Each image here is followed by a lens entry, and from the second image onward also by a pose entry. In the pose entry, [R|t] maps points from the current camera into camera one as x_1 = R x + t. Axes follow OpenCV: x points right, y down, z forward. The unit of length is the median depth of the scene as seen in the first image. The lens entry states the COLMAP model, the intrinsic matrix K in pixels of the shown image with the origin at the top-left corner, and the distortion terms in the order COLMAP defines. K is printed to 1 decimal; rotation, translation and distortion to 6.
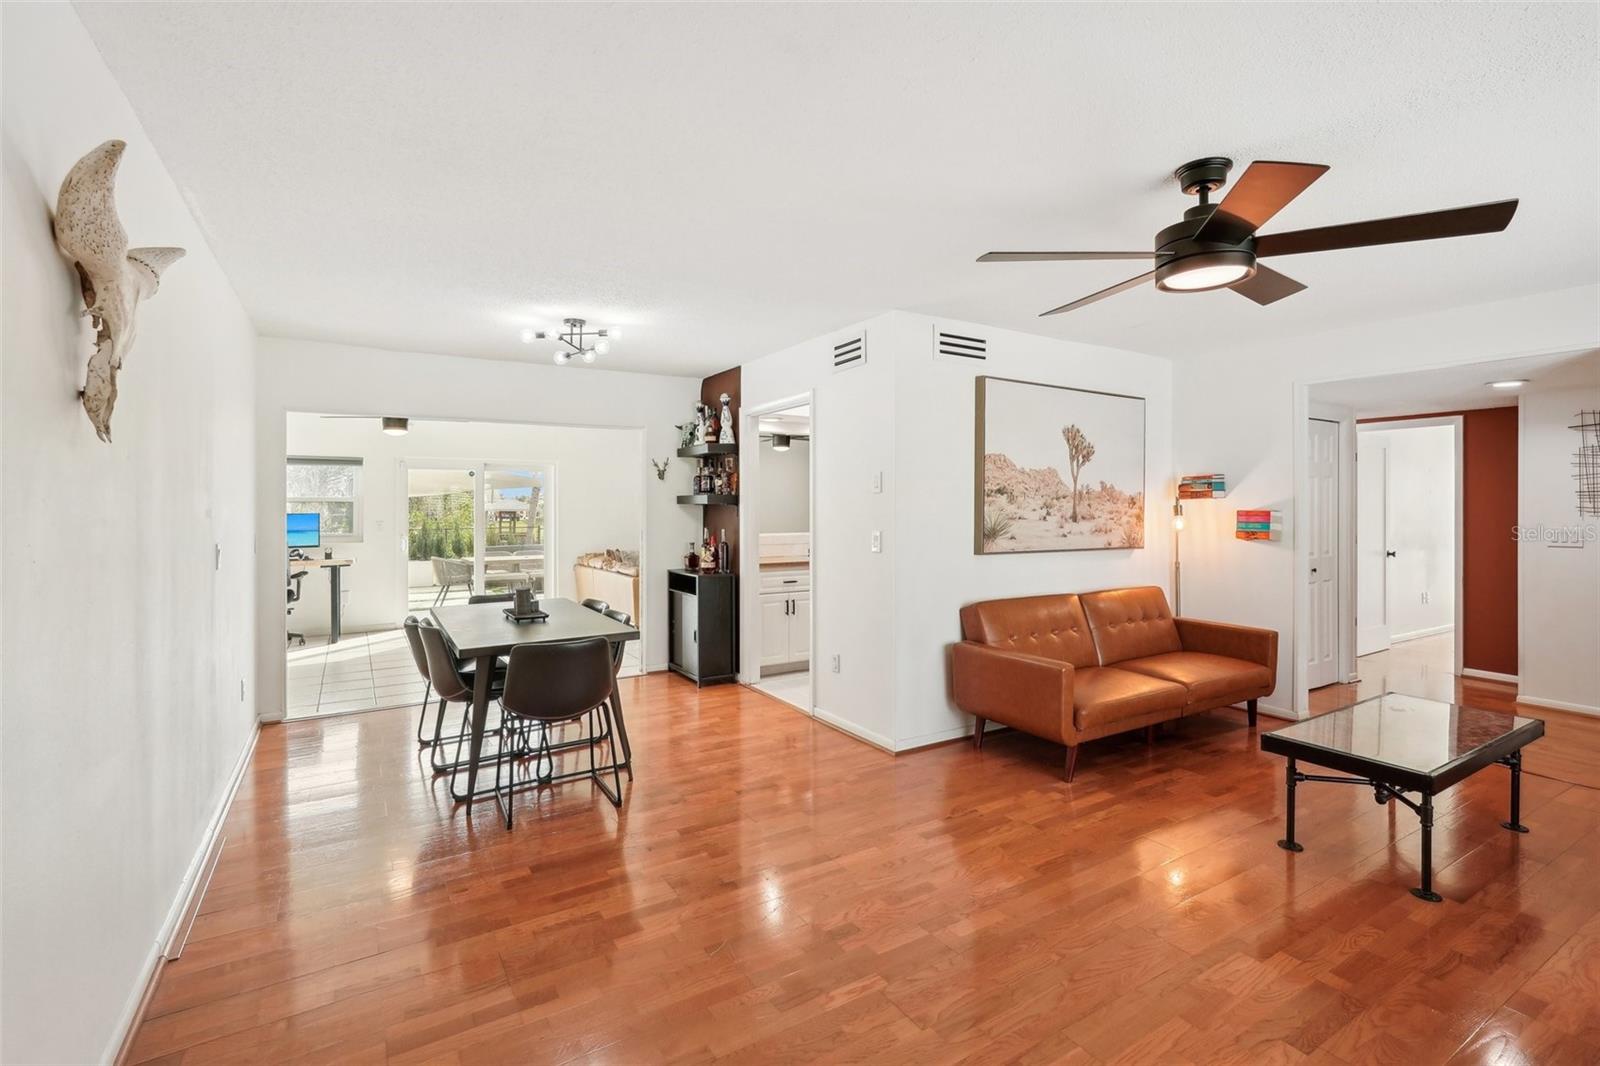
lens RADIAL K [[737.1, 0, 802.5], [0, 737.1, 515.0], [0, 0, 1]] dist [0.005000, 0.000828]
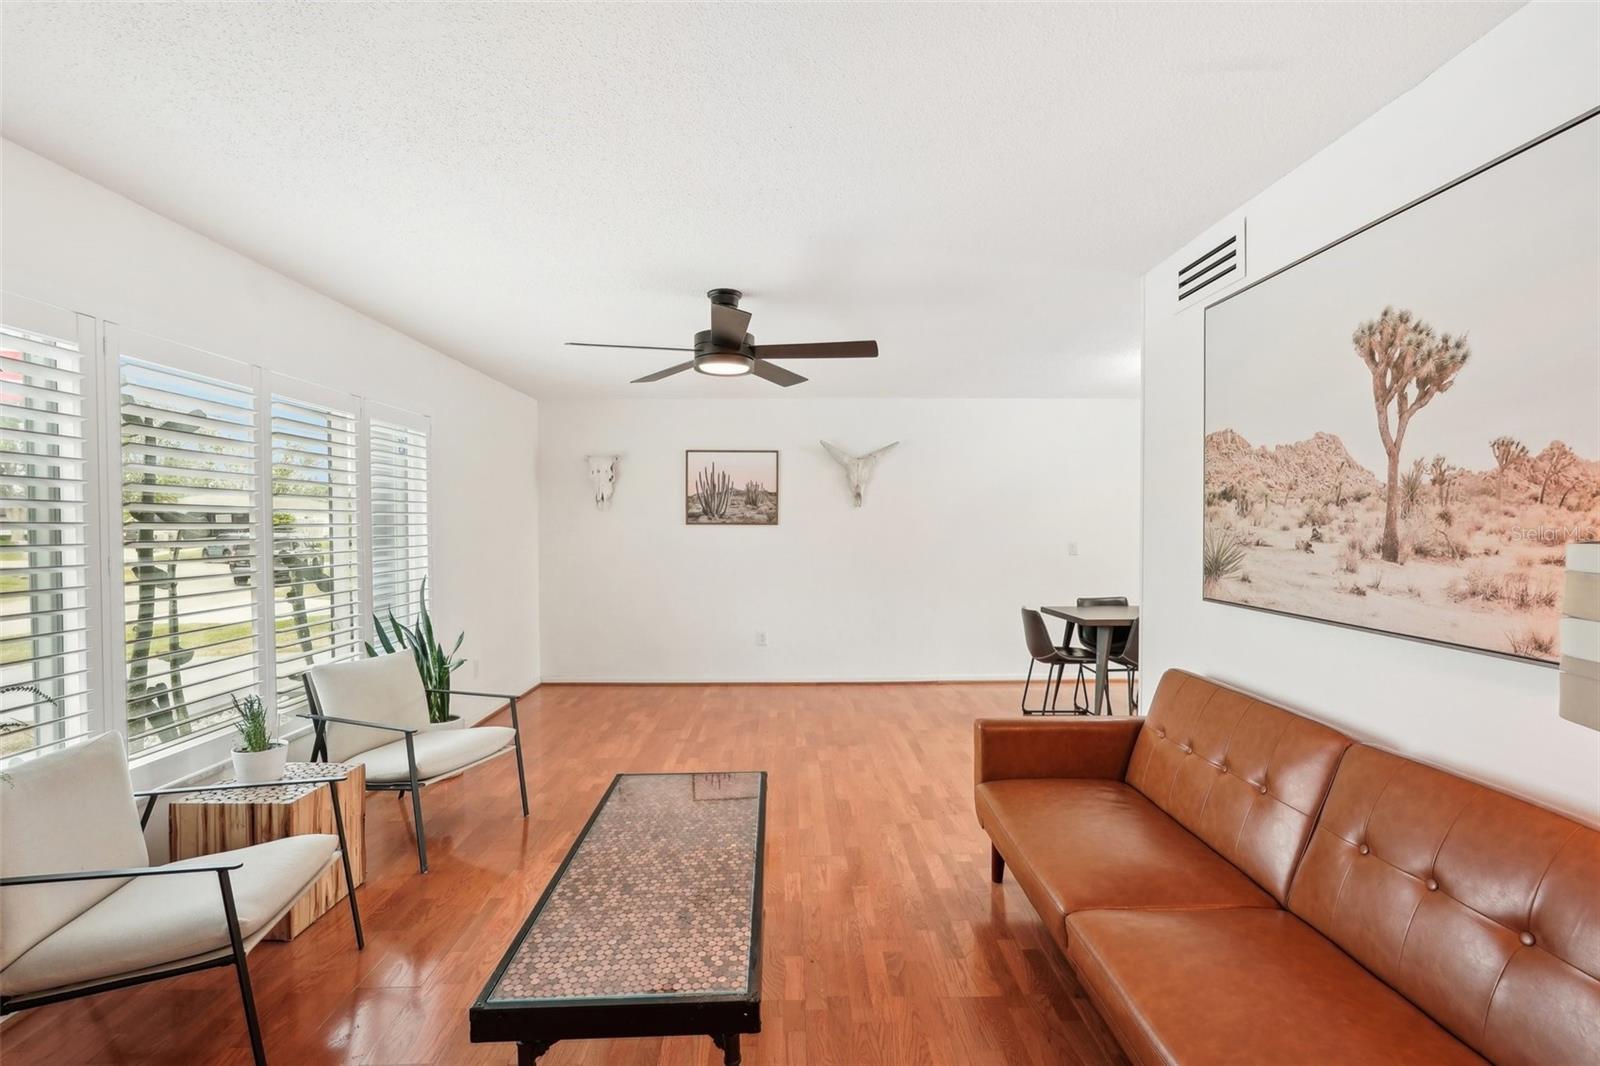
lens RADIAL K [[737.1, 0, 802.5], [0, 737.1, 515.0], [0, 0, 1]] dist [0.005000, 0.000828]
pose [[-0.521052, -0.004767, -0.853511, 0.864822], [0.003470, 0.999964, -0.007703, -0.012516], [0.853518, -0.006975, -0.521017, 0.947097]]
